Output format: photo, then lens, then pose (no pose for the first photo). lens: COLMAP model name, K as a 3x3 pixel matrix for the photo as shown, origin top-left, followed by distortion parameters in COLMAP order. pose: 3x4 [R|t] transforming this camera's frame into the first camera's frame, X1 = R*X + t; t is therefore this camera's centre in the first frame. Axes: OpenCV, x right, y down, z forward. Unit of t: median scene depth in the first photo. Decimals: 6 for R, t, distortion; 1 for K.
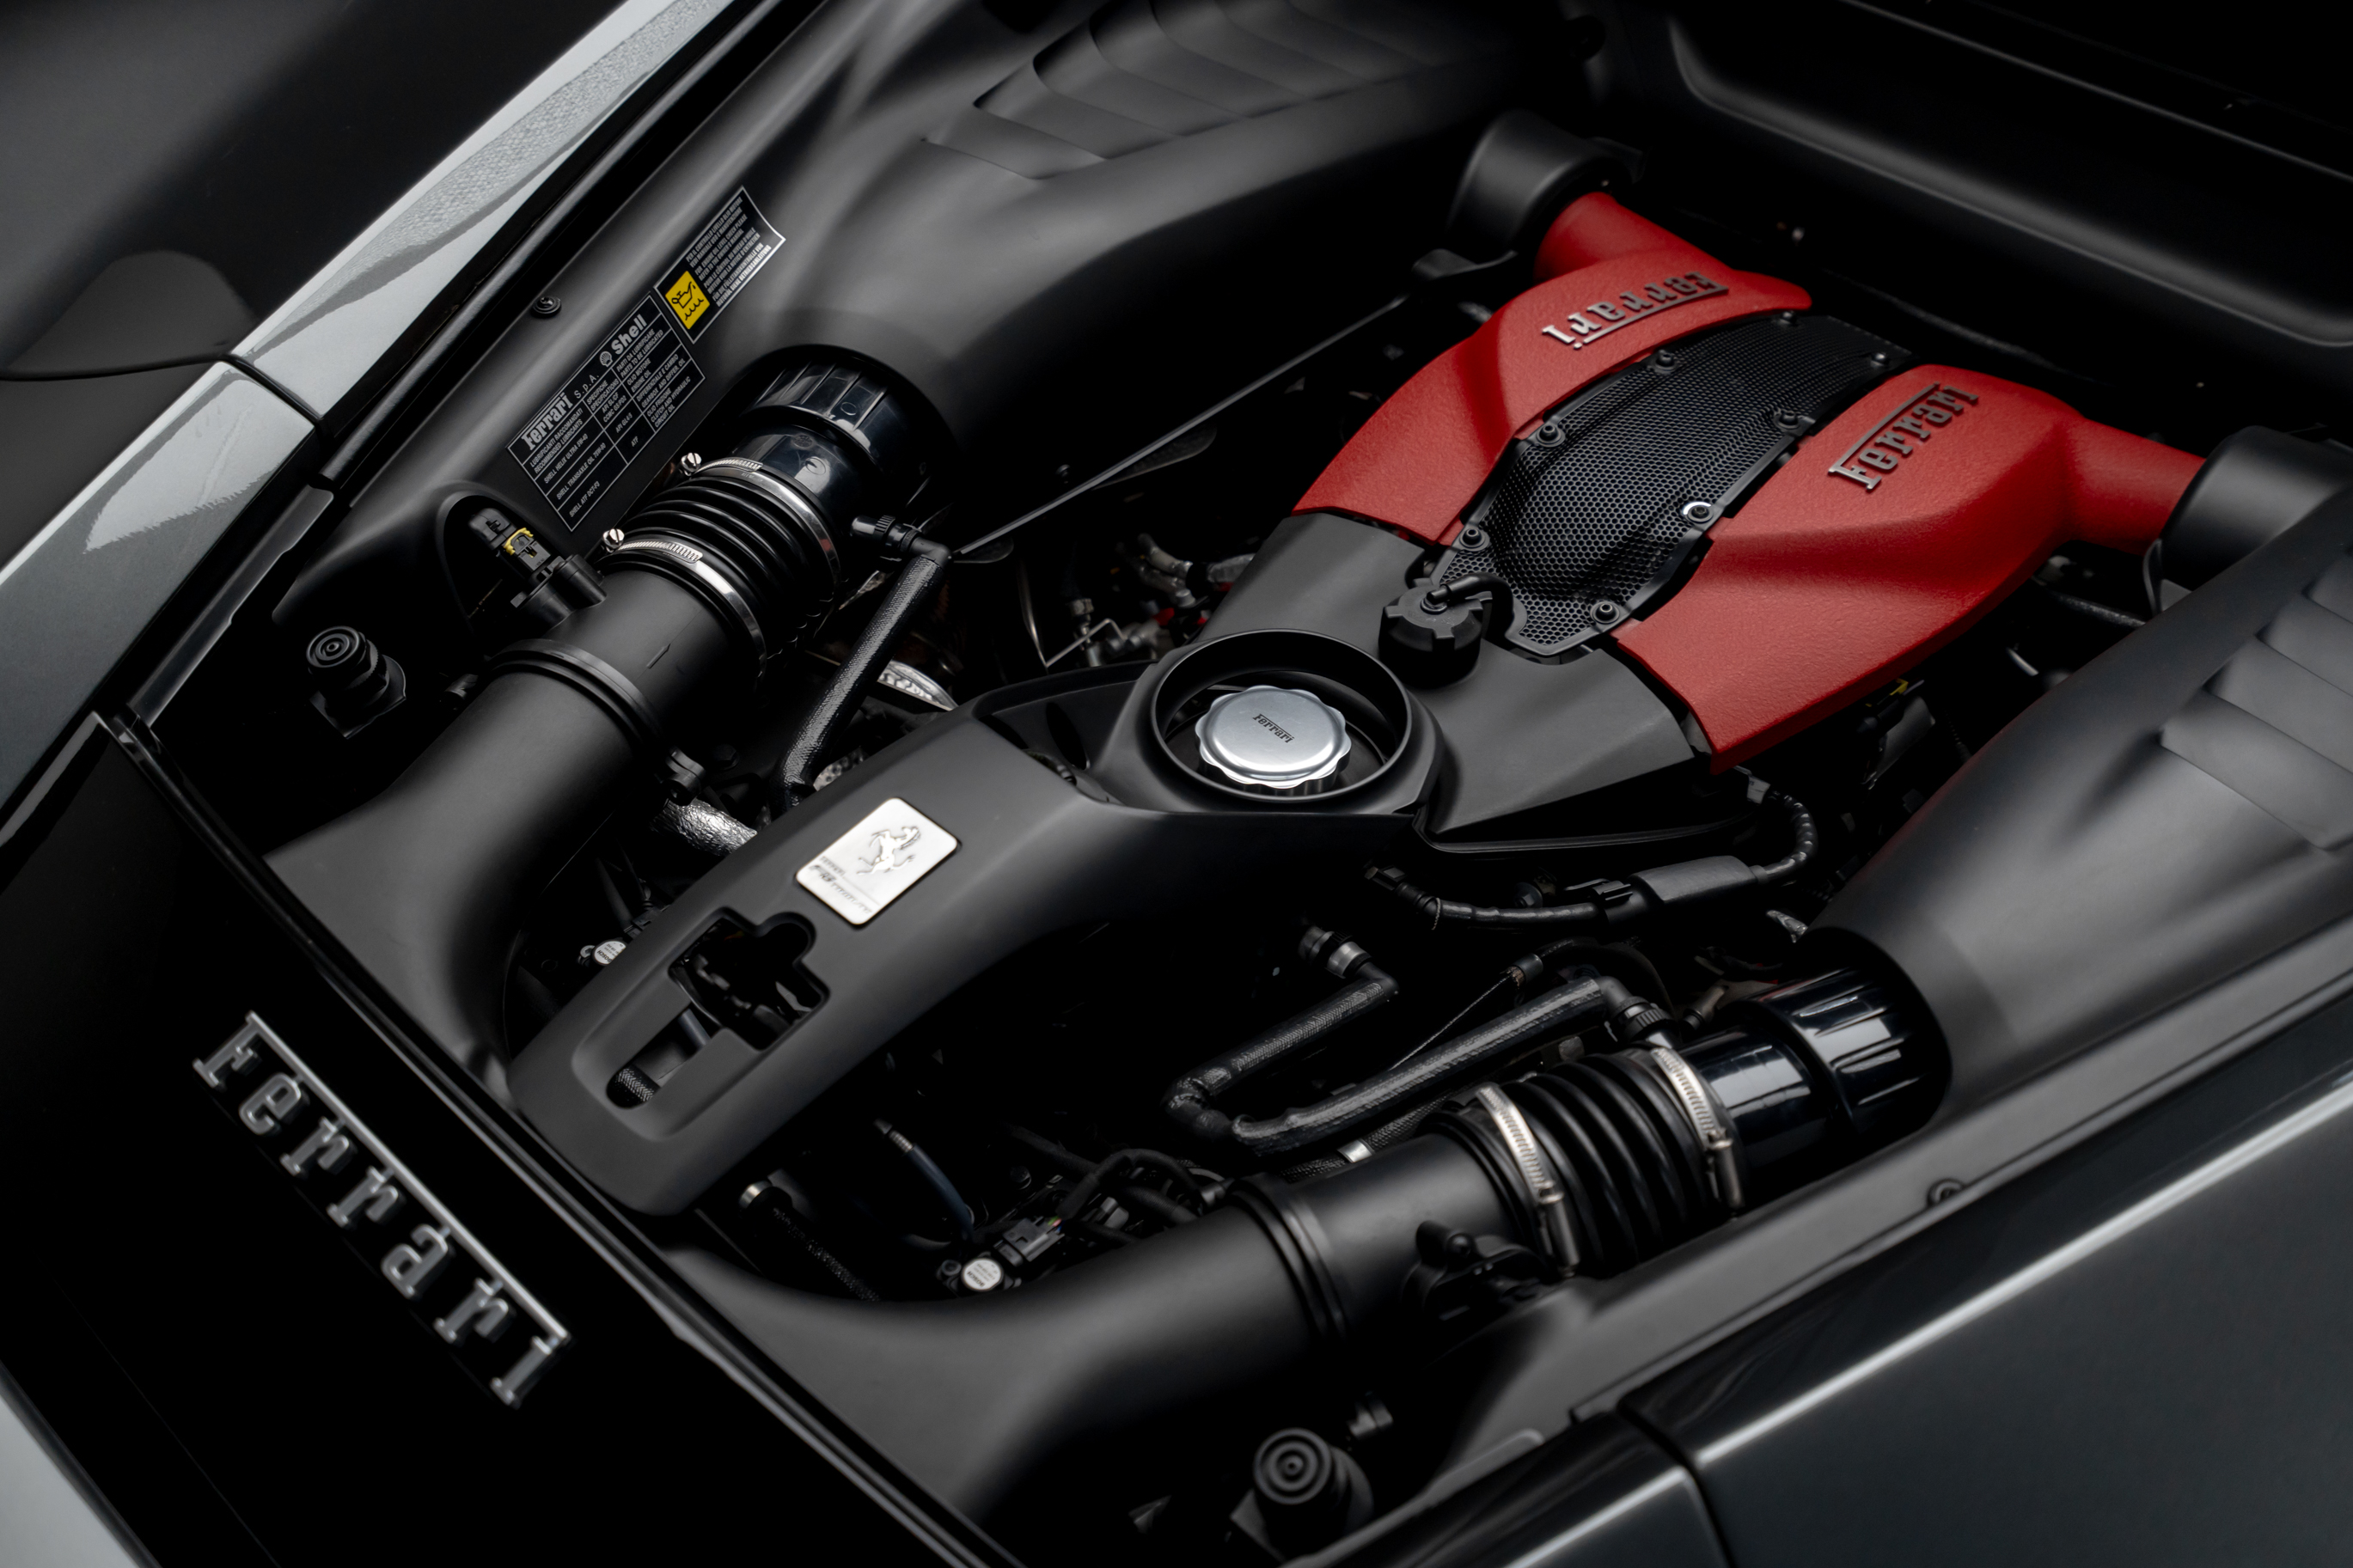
lens RADIAL K [[2284.8, 0, 1182.0], [0, 2284.8, 784.2], [0, 0, 1]] dist [0.003591, 0.000000]
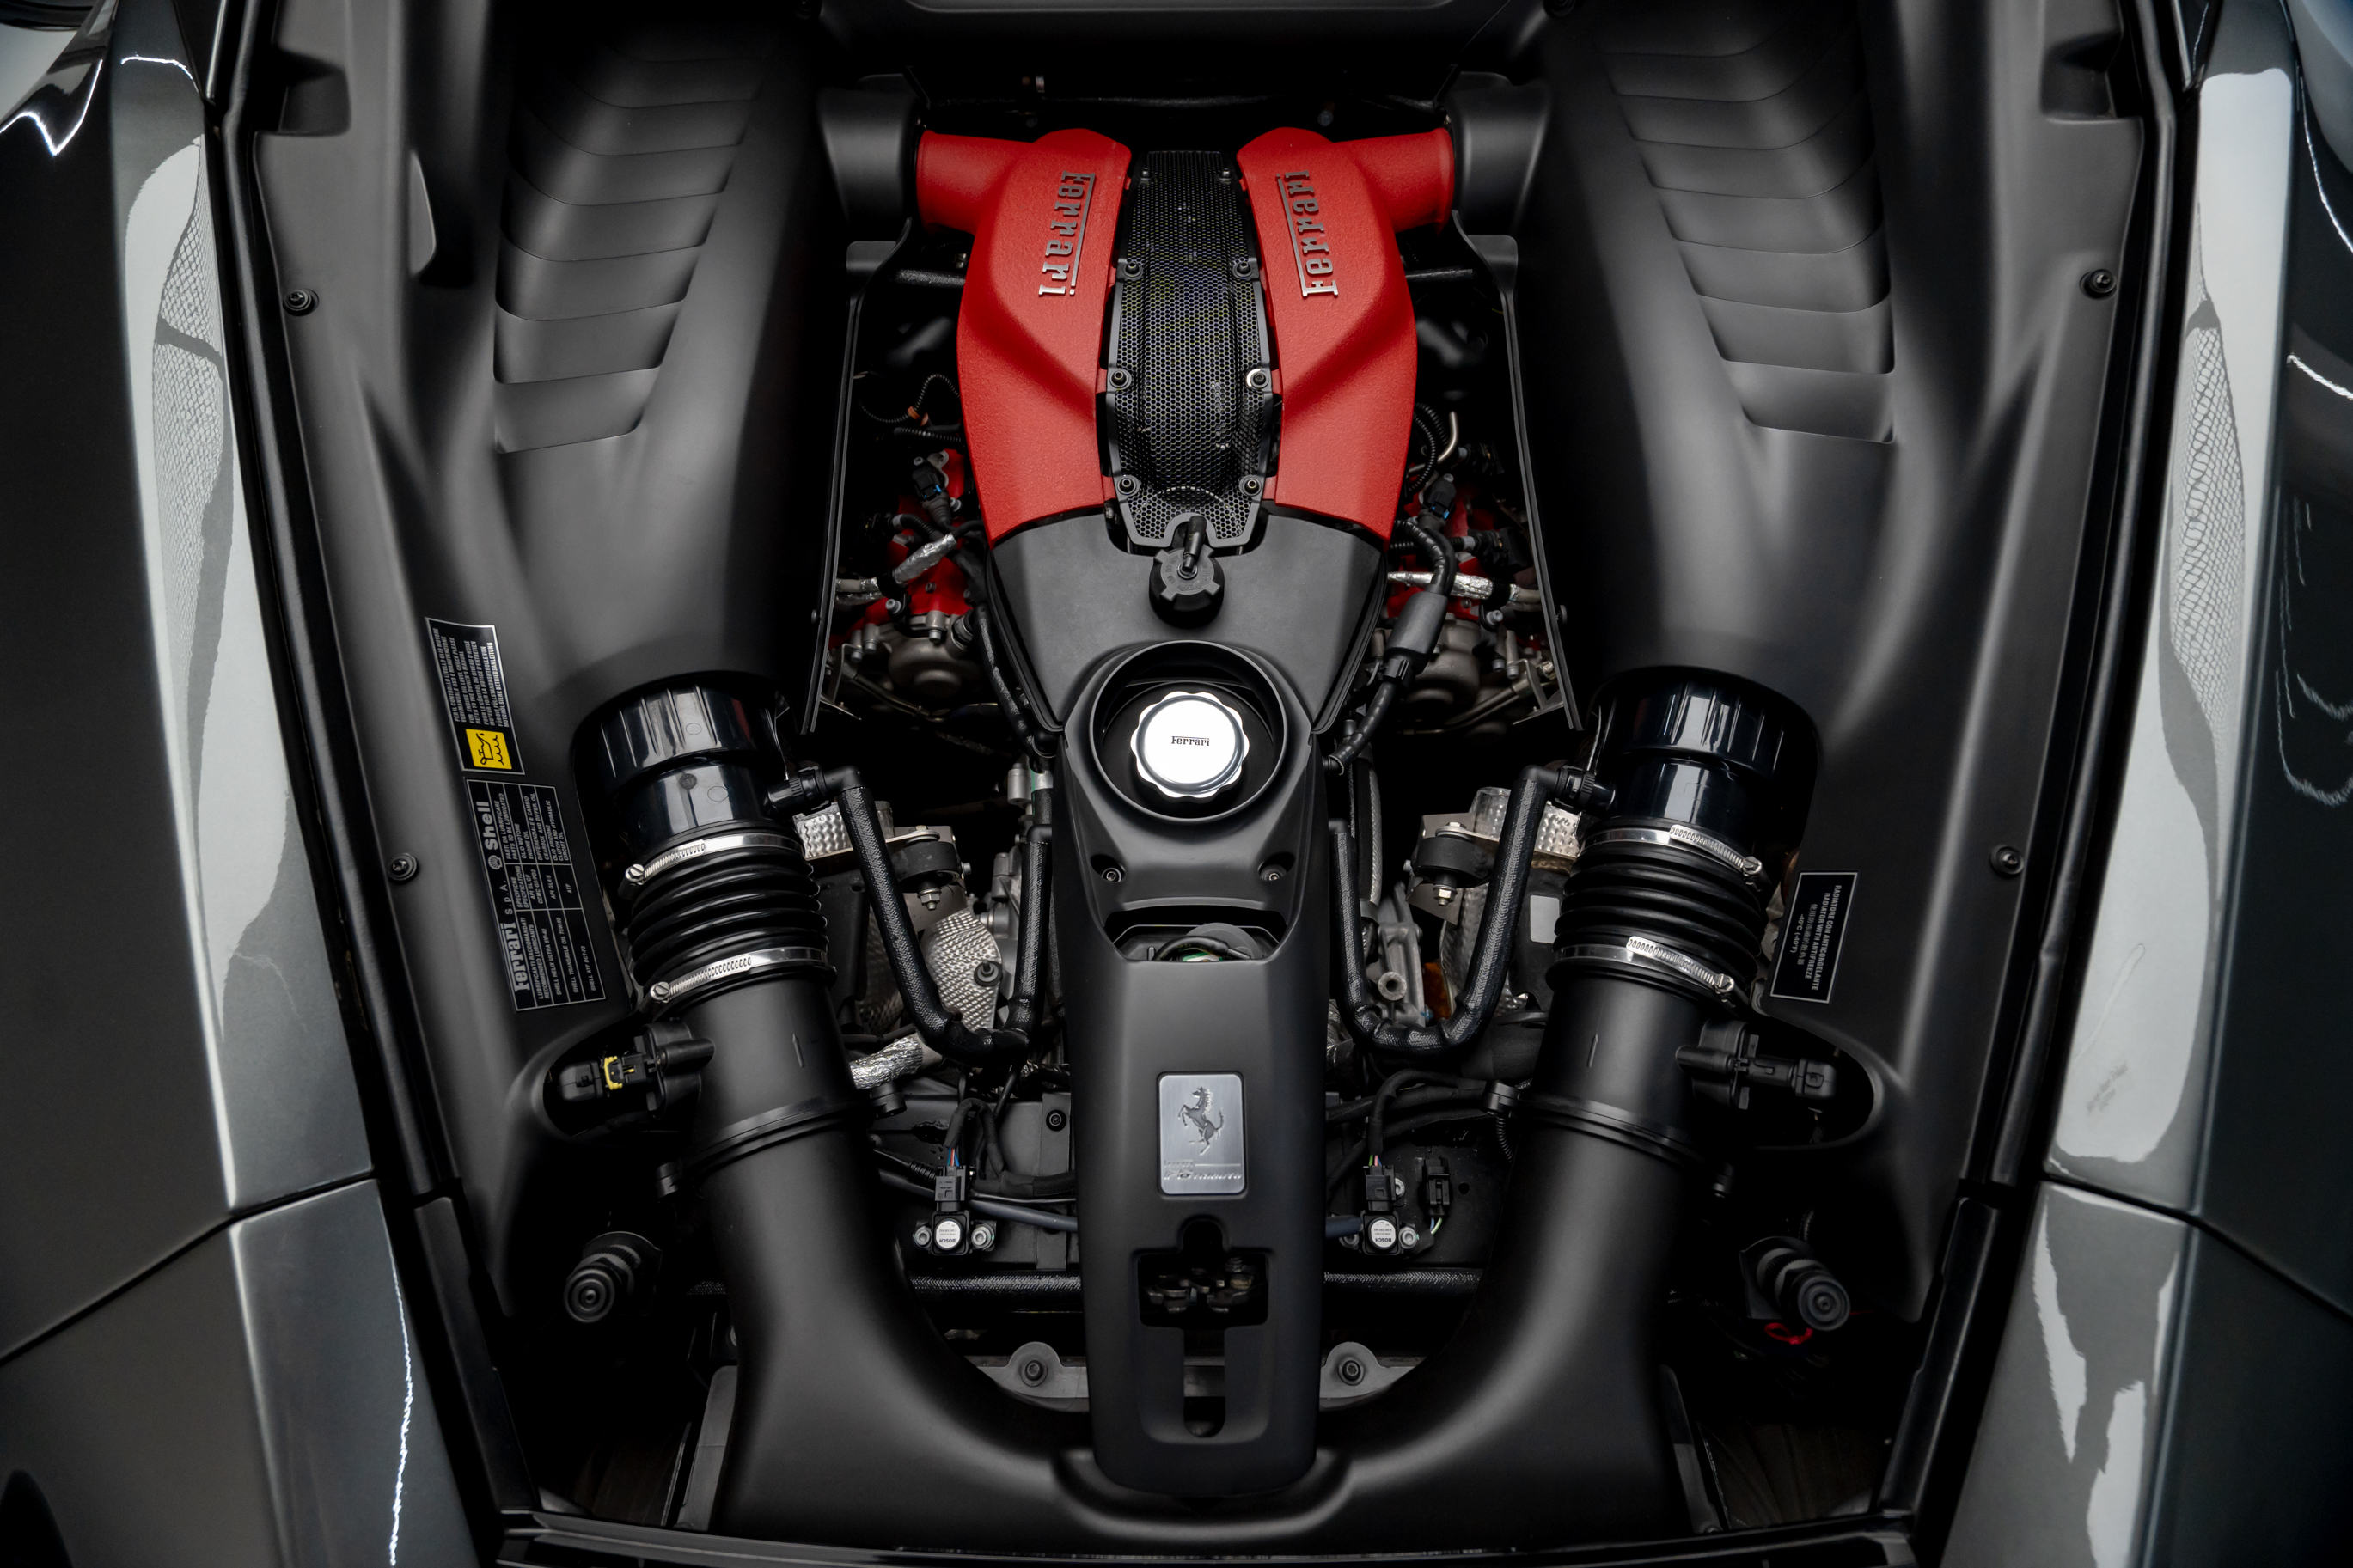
lens RADIAL K [[1069.7, 0, 1194.6], [0, 1069.7, 812.4], [0, 0, 1]] dist [-0.004508, 0.000098]
pose [[0.720450, -0.655734, 0.225753, -0.113804], [0.482570, 0.707804, 0.515888, -0.286519], [-0.498074, -0.262730, 0.826375, 0.433059]]
